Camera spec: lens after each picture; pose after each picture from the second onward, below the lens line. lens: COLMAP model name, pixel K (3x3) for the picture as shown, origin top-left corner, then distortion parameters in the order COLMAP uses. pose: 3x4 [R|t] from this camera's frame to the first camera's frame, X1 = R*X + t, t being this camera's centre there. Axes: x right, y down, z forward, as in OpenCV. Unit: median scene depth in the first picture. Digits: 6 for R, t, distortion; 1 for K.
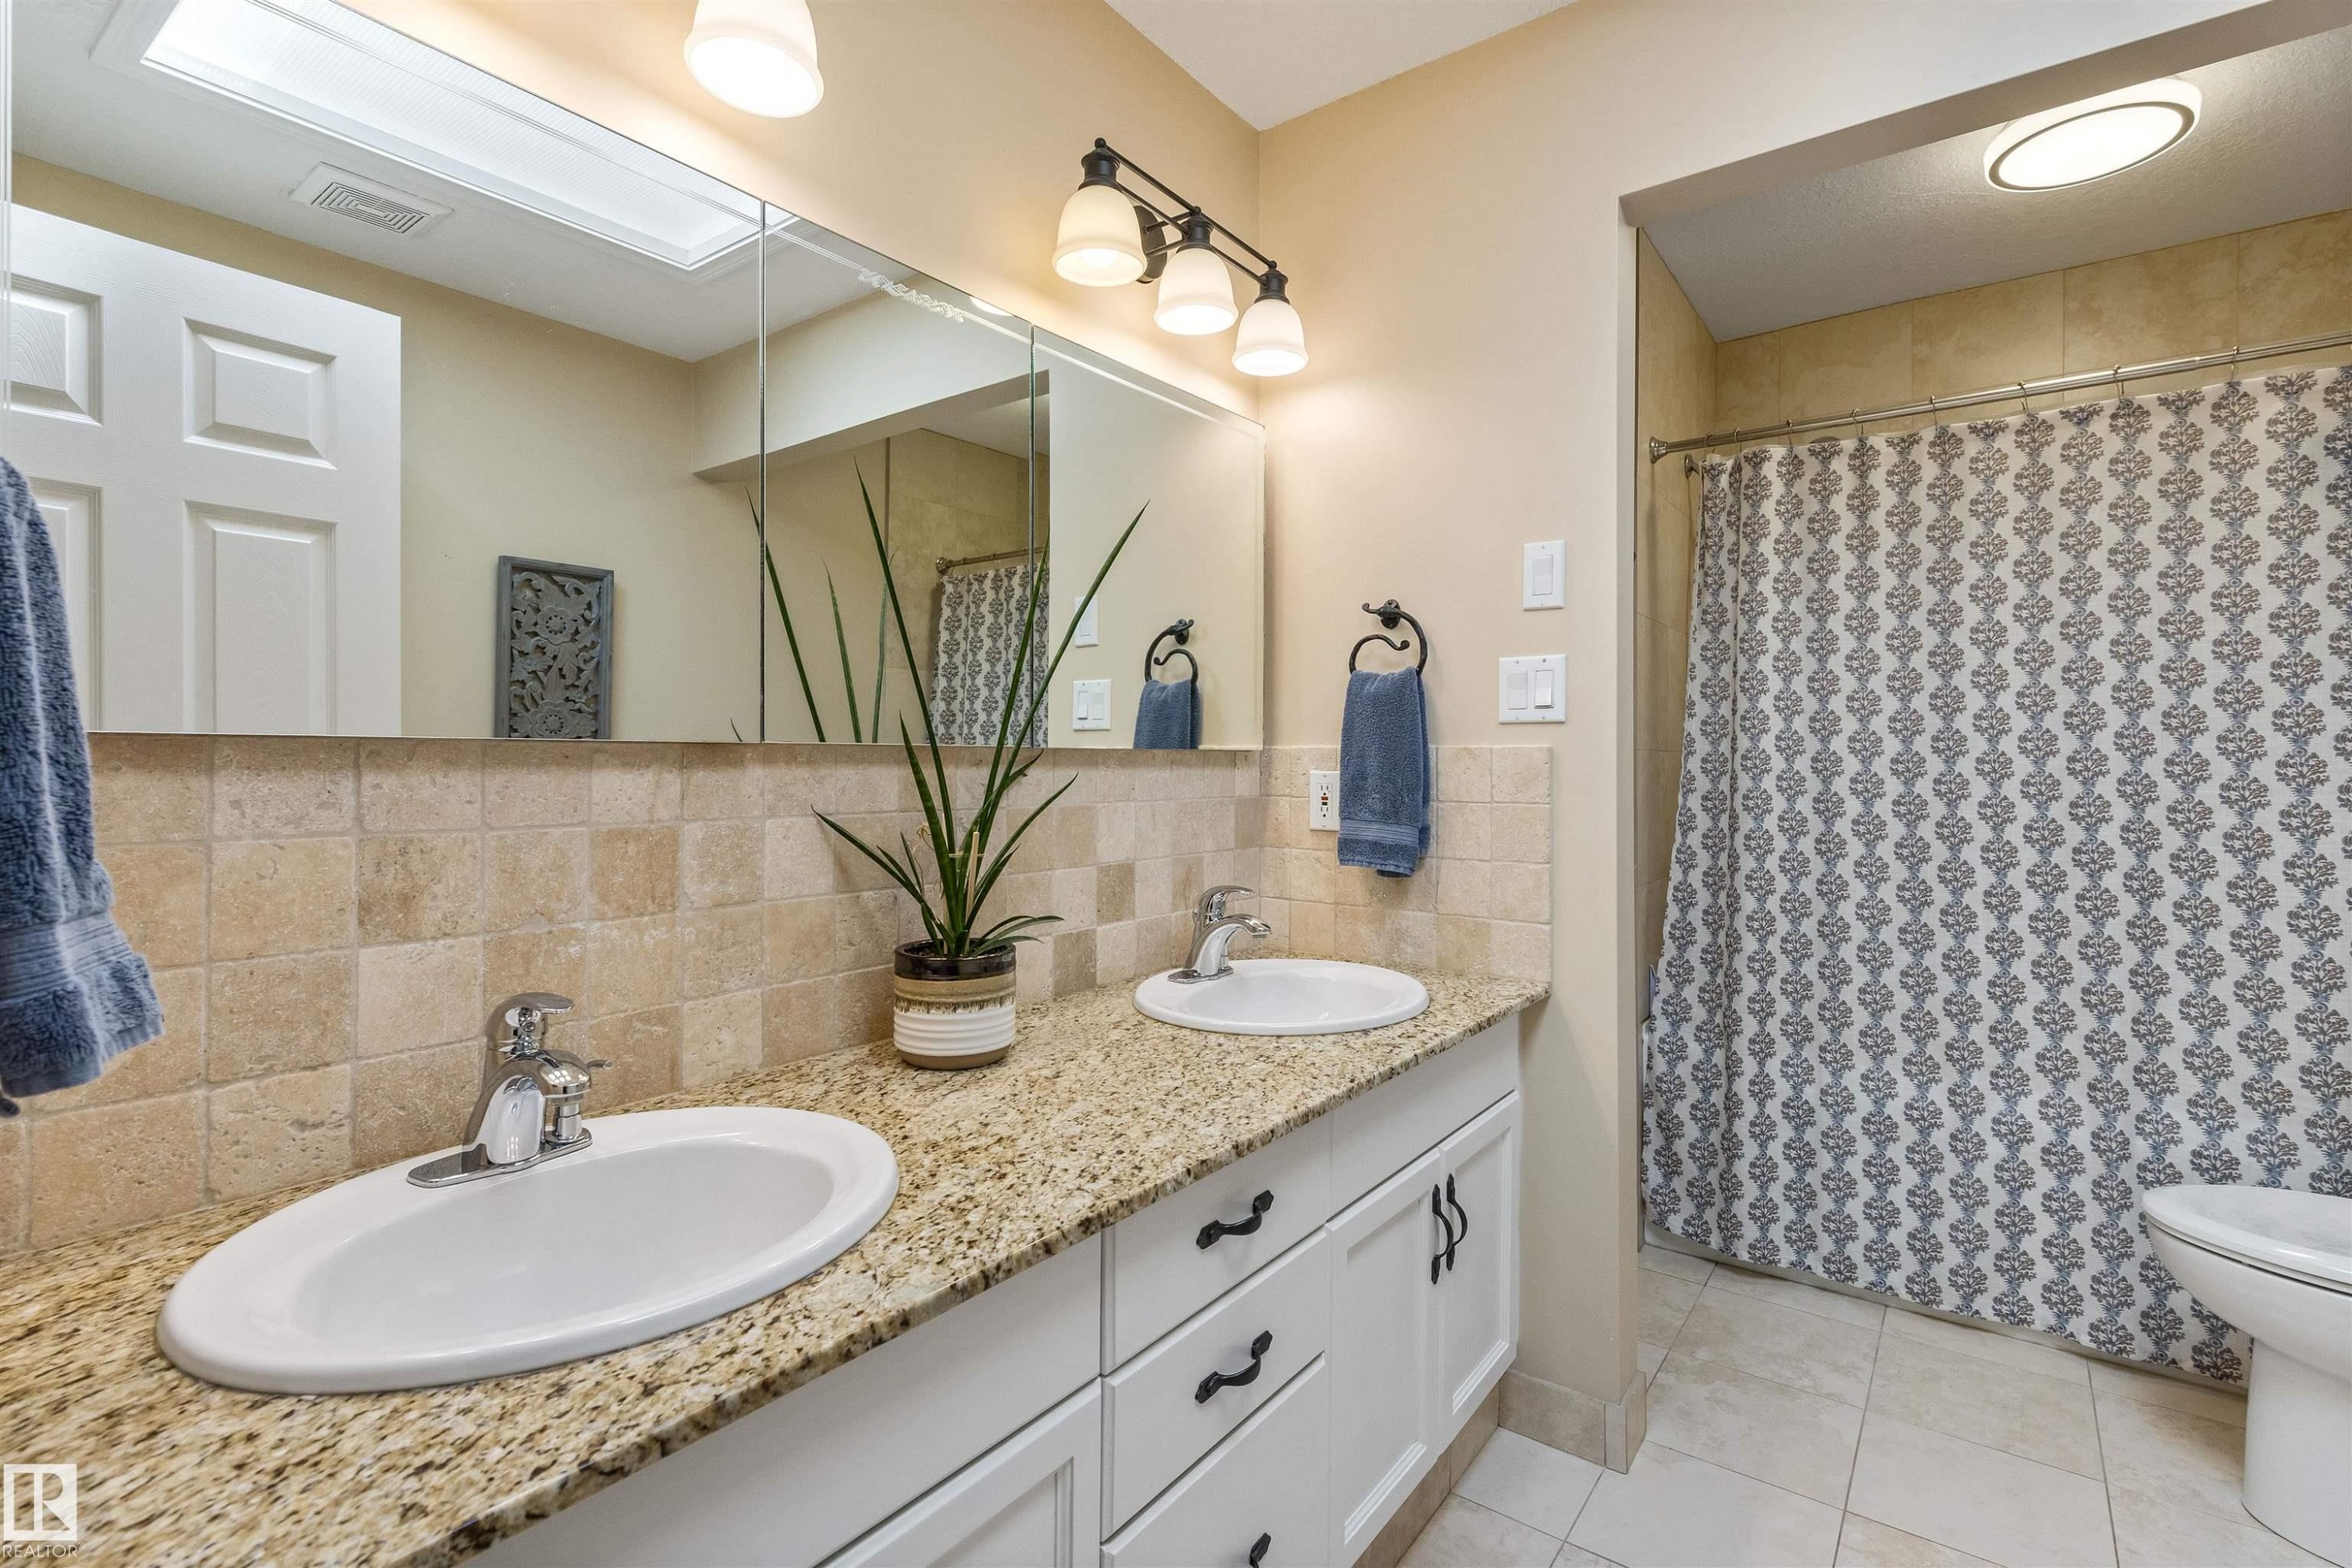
lens RADIAL K [[1054.9, 0, 1173.0], [0, 1054.9, 773.0], [0, 0, 1]] dist [-0.003044, -0.000237]
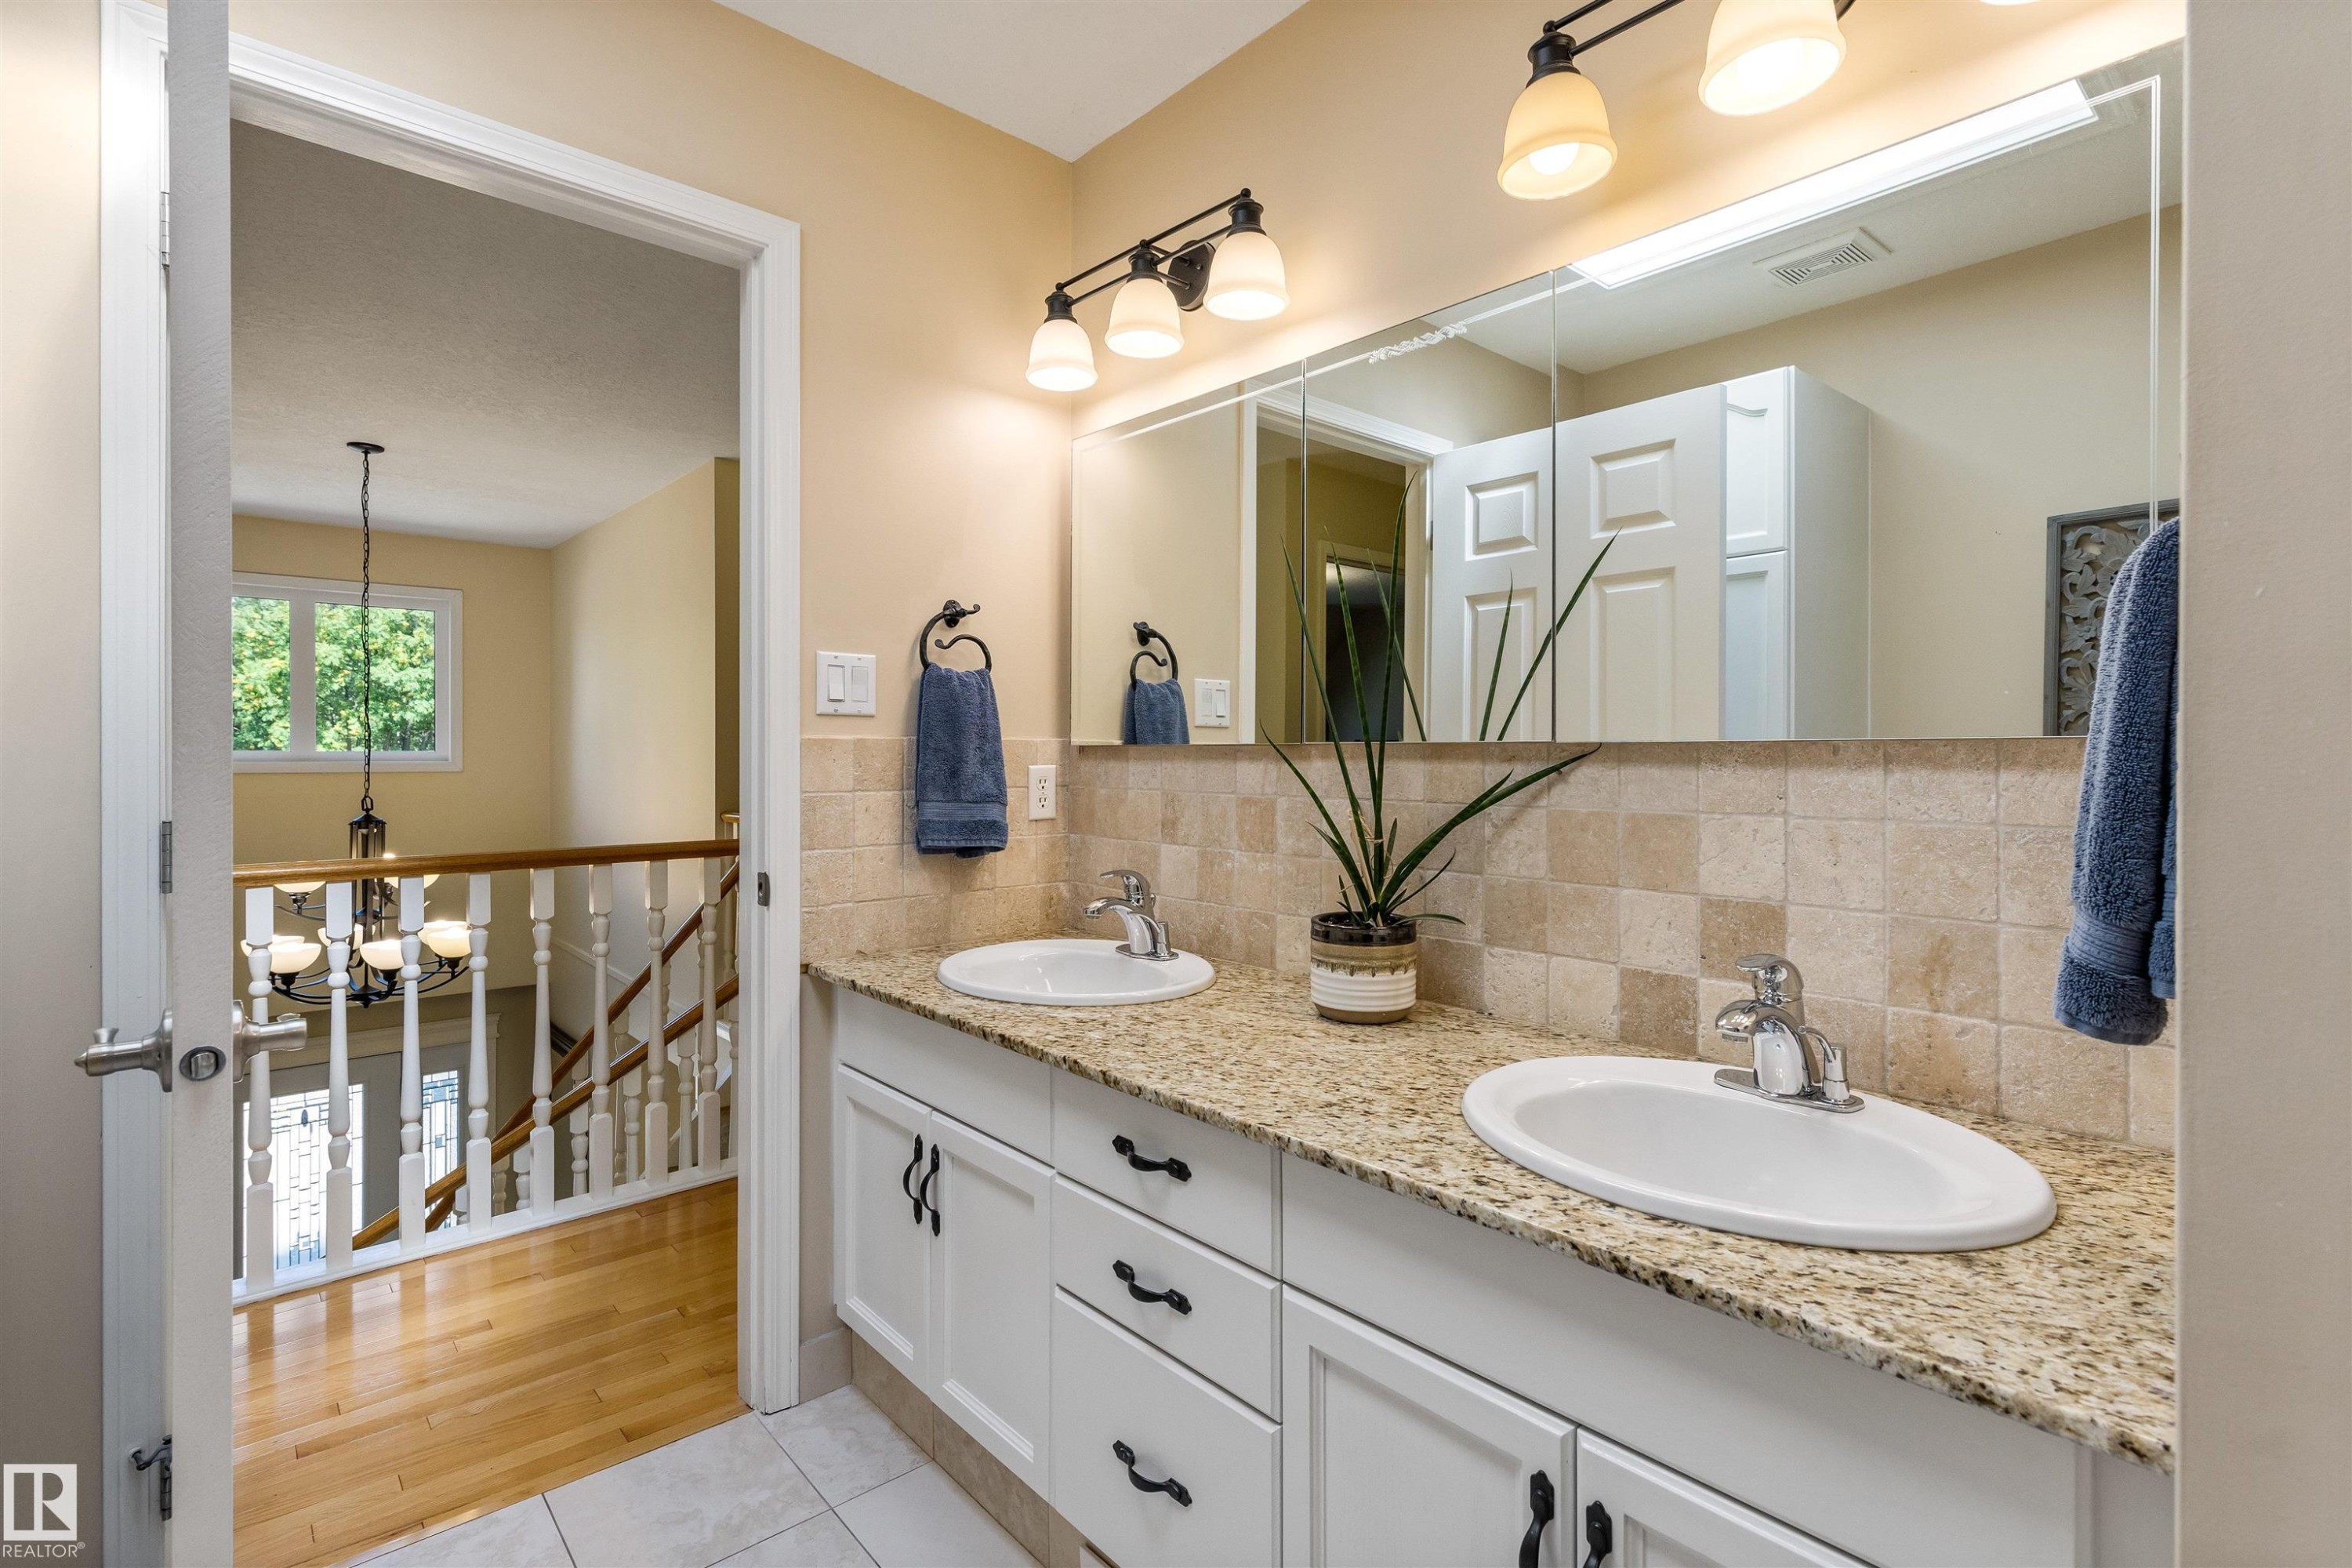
lens RADIAL K [[1091.8, 0, 1168.3], [0, 1091.8, 752.2], [0, 0, 1]] dist [-0.001275, -0.000494]
pose [[-0.180841, 0.003550, -0.983506, 1.146434], [-0.007578, 0.999959, 0.005002, -0.024854], [0.983483, 0.008357, -0.180807, 1.148095]]
